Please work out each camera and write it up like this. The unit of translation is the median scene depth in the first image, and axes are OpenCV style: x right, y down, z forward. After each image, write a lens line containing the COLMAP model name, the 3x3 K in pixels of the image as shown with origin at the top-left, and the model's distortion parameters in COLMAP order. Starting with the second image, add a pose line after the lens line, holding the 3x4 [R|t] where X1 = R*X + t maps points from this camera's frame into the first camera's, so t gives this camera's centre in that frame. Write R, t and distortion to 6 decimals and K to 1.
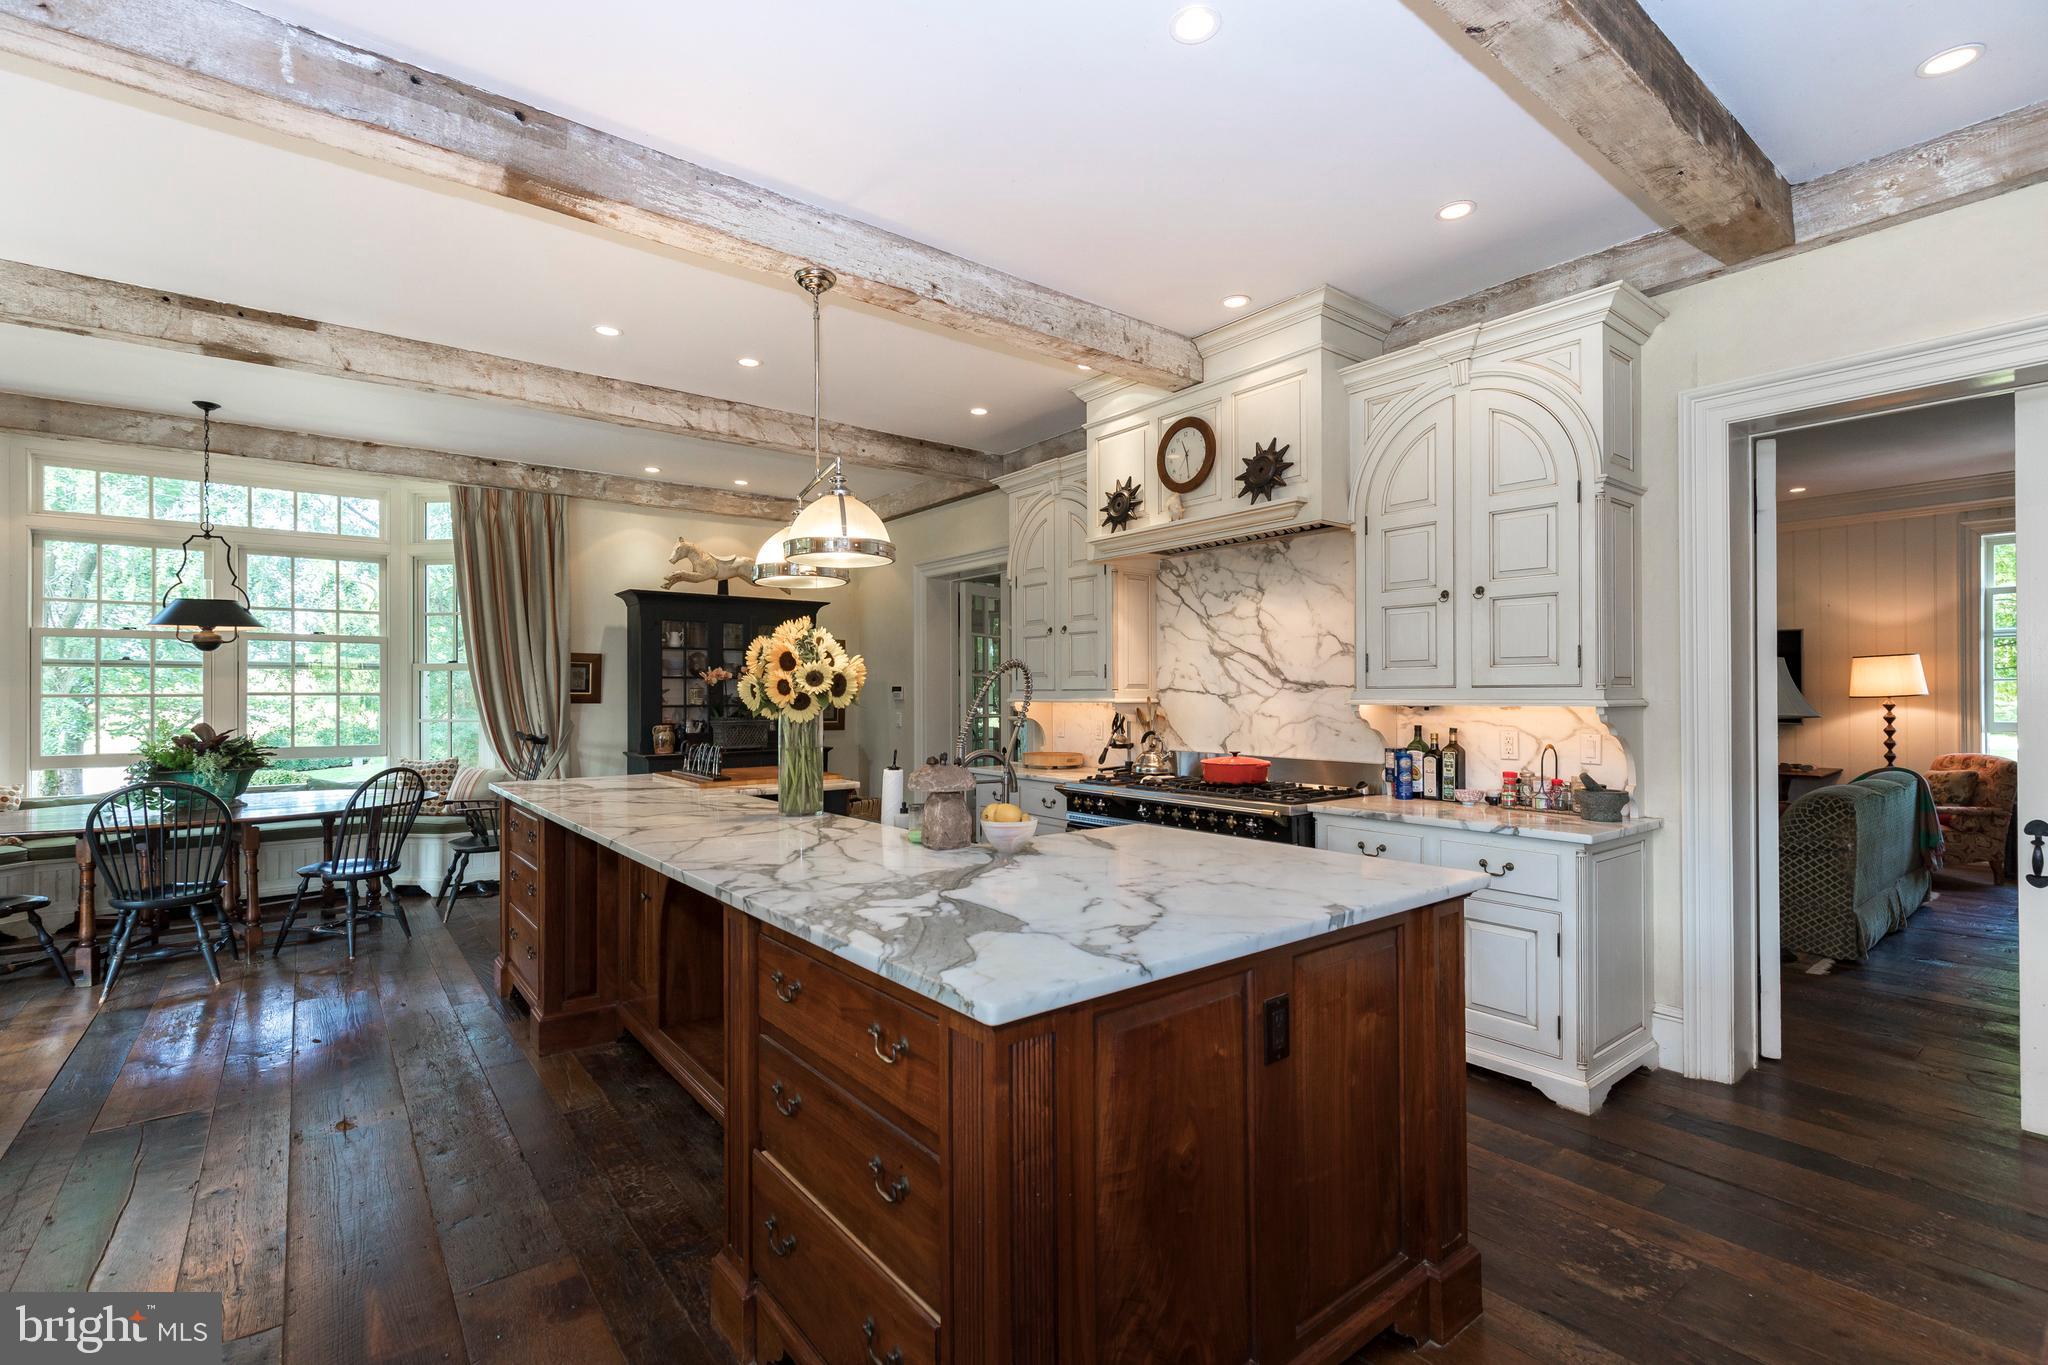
lens RADIAL K [[903.5, 0, 1024.8], [0, 903.5, 693.3], [0, 0, 1]] dist [-0.033070, 0.015788]
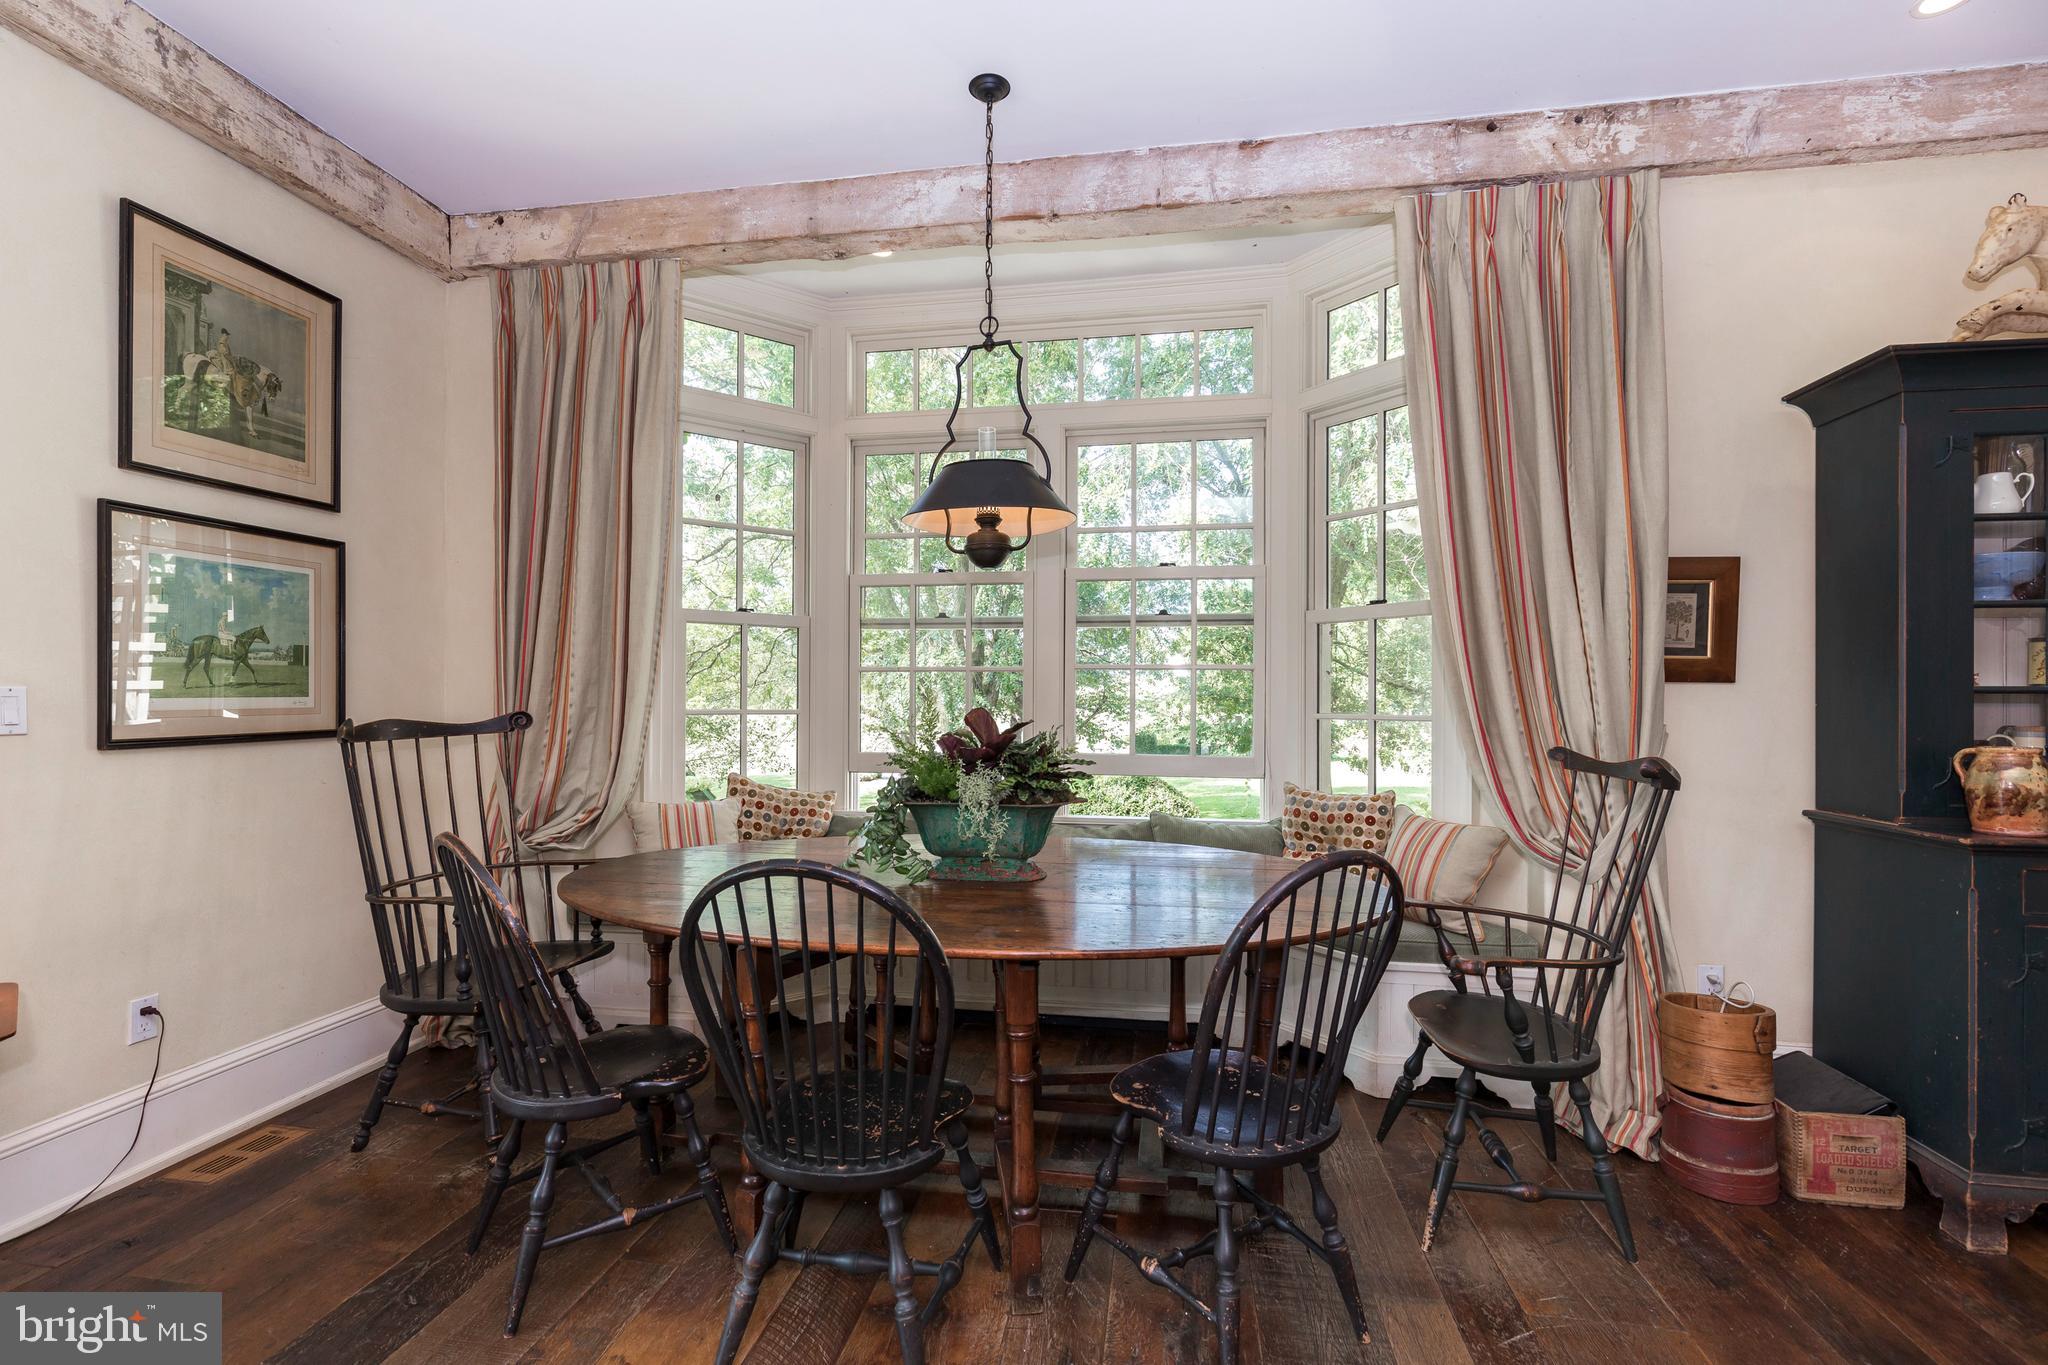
lens RADIAL K [[903.5, 0, 1024.8], [0, 903.5, 693.3], [0, 0, 1]] dist [-0.033070, 0.015788]
pose [[0.669651, 0.001438, -0.742674, -0.416237], [-0.007556, 0.999960, -0.004877, 0.021960], [0.742637, 0.008877, 0.669635, 0.535380]]
